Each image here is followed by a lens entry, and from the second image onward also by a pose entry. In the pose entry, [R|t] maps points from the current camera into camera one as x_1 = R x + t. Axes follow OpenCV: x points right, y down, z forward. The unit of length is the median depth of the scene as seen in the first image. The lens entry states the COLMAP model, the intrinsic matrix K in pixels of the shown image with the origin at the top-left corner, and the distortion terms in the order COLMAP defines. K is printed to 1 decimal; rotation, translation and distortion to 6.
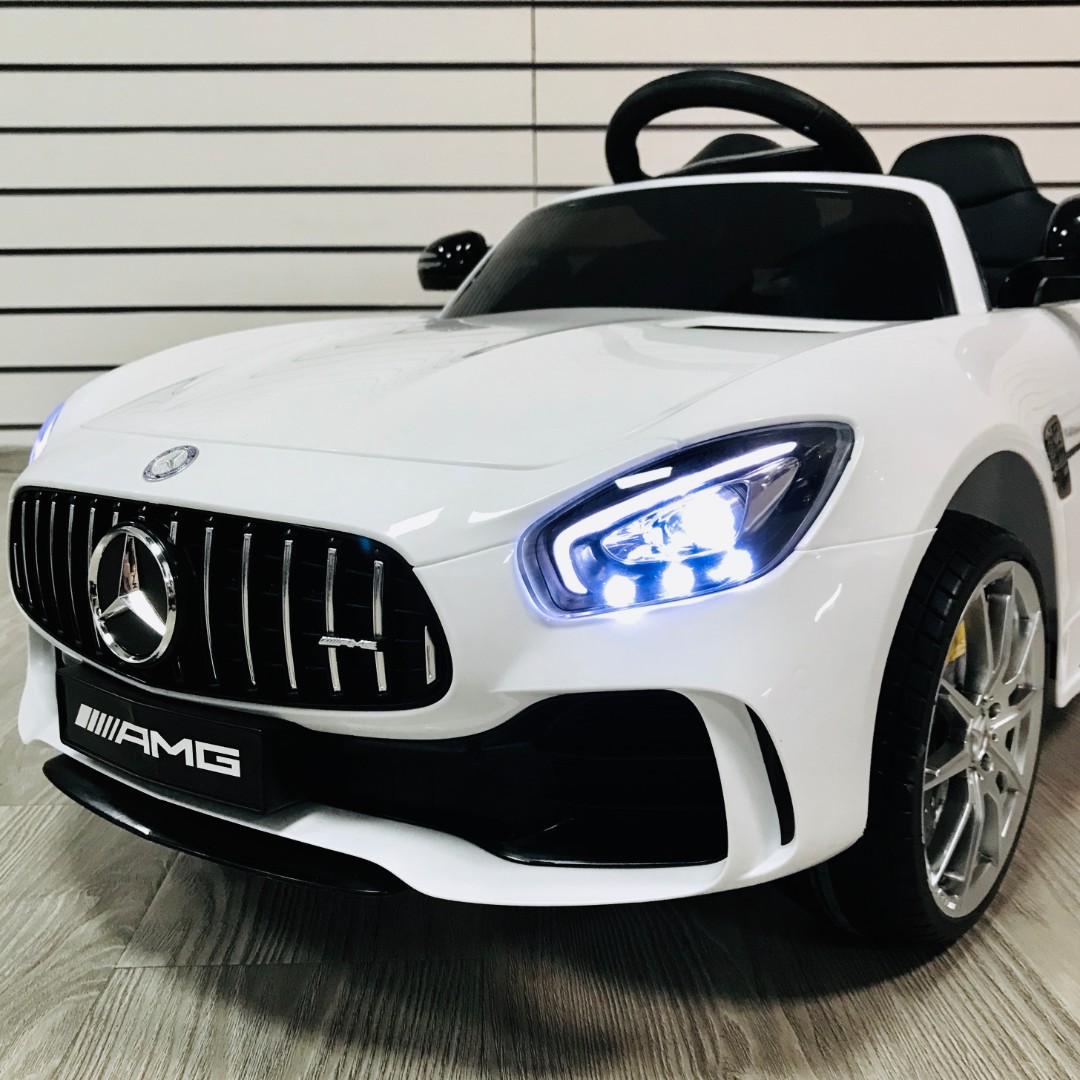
lens RADIAL K [[1284.3, 0, 555.3], [0, 1284.3, 538.5], [0, 0, 1]] dist [0.022054, -0.002194]
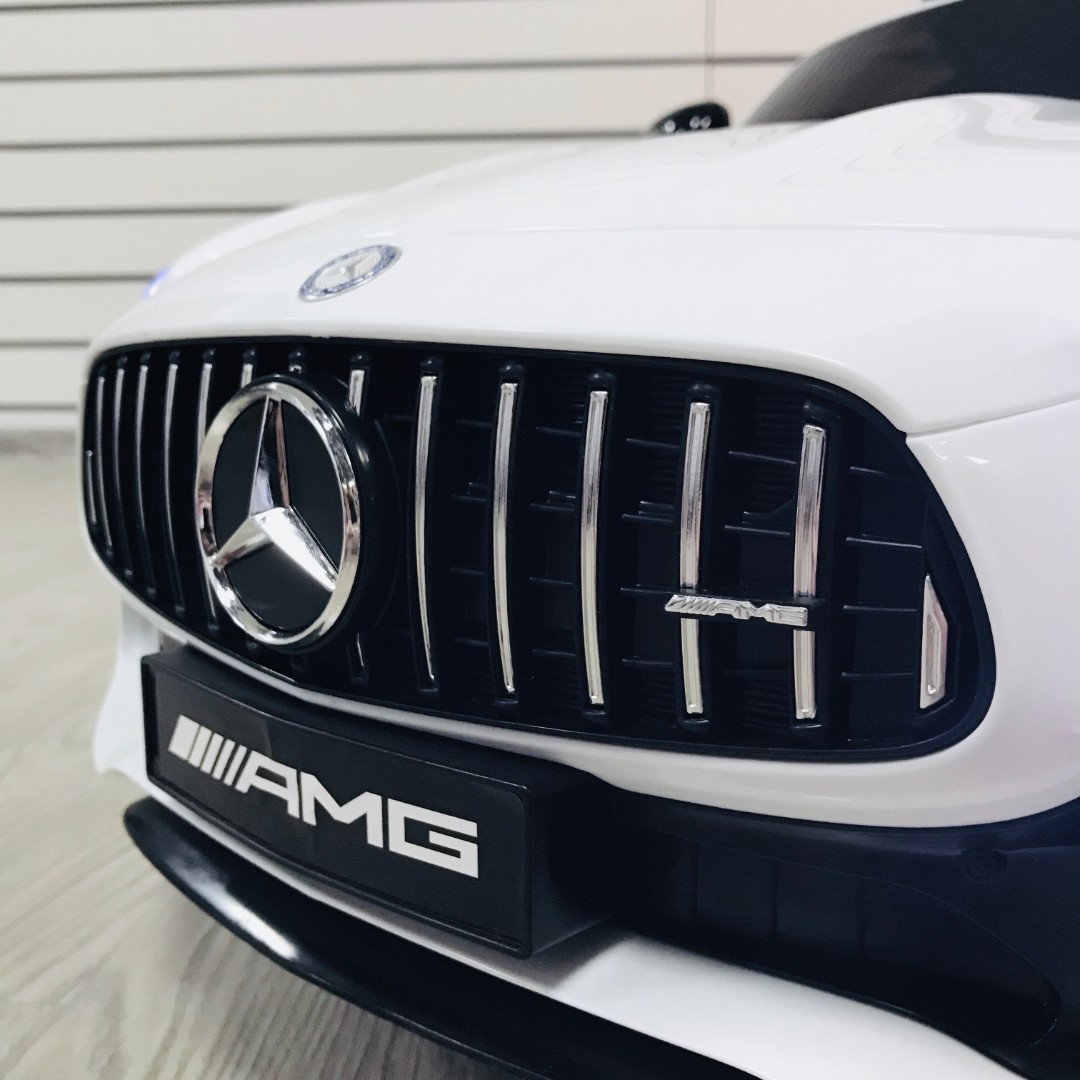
lens RADIAL K [[1231.5, 0, 568.4], [0, 1231.5, 537.8], [0, 0, 1]] dist [0.064101, -0.041351]
pose [[0.996768, 0.020657, -0.077637, -0.170534], [-0.021386, 0.999735, -0.008565, 0.055412], [0.077439, 0.010198, 0.996945, 0.509022]]
